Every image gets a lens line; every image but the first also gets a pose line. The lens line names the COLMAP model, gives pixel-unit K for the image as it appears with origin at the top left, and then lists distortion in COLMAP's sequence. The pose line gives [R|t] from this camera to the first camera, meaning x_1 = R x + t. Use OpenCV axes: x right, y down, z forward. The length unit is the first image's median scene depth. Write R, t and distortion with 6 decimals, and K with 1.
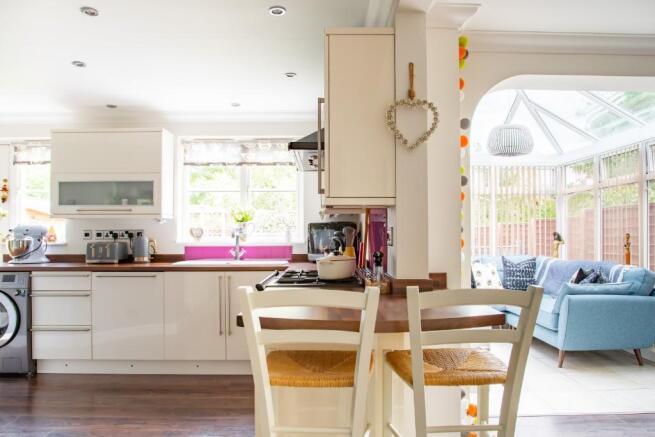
lens RADIAL K [[458.3, 0, 326.1], [0, 458.3, 222.5], [0, 0, 1]] dist [-0.078404, 0.029841]
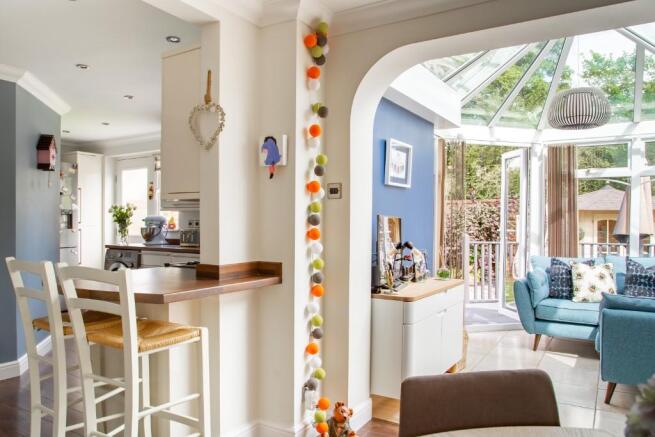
lens RADIAL K [[458.3, 0, 326.7], [0, 458.3, 221.9], [0, 0, 1]] dist [-0.078404, 0.029841]
pose [[0.863040, 0.009626, -0.505044, 0.801987], [-0.001257, 0.999856, 0.016910, -0.000485], [0.505134, -0.013959, 0.862928, 0.148666]]
